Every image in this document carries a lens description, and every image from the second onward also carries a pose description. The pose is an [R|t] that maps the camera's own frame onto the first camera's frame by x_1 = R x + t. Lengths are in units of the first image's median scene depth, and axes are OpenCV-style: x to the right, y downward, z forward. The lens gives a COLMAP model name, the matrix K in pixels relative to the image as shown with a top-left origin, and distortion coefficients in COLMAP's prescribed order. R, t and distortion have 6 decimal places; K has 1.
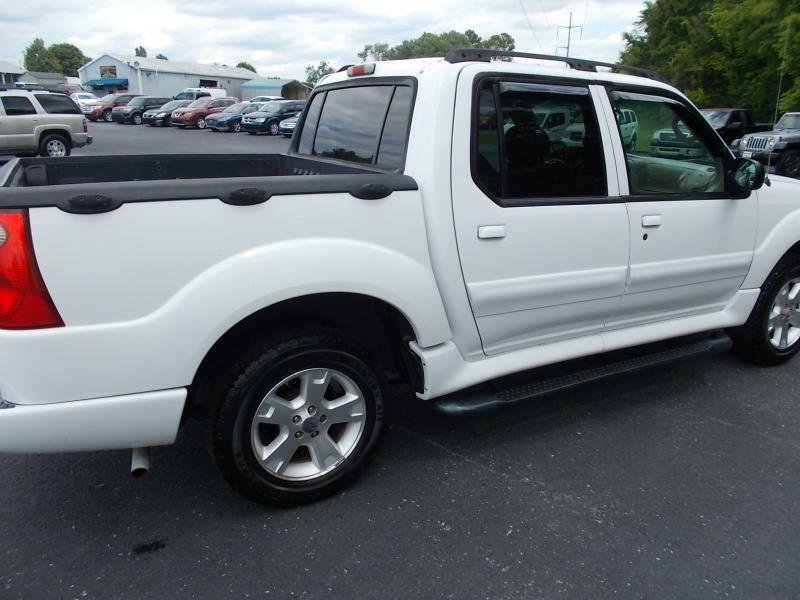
lens RADIAL K [[618.1, 0, 396.5], [0, 618.1, 297.9], [0, 0, 1]] dist [0.000271, -0.014909]
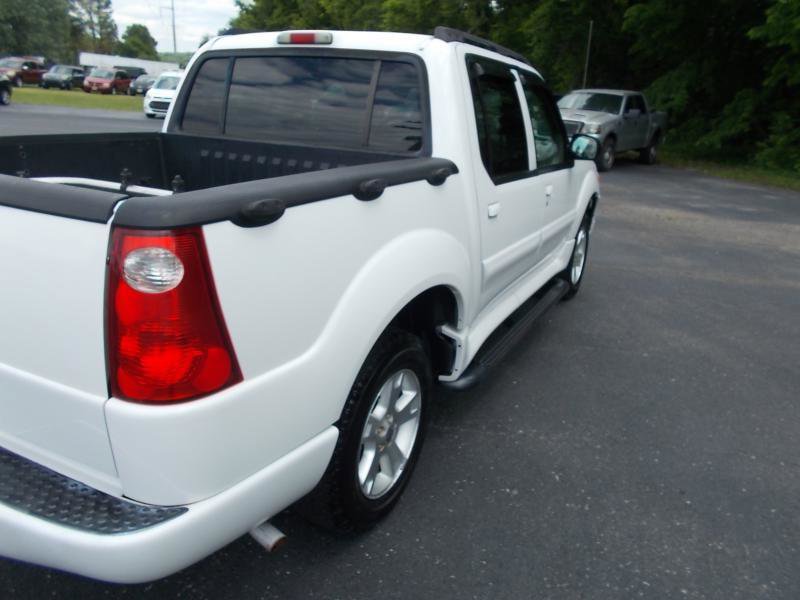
lens RADIAL K [[618.1, 0, 396.5], [0, 618.1, 297.9], [0, 0, 1]] dist [0.000271, -0.014909]
pose [[0.828032, -0.149177, 0.540472, -0.503364], [0.121456, 0.988791, 0.086842, -0.061386], [-0.547368, -0.006265, 0.836868, 0.185718]]
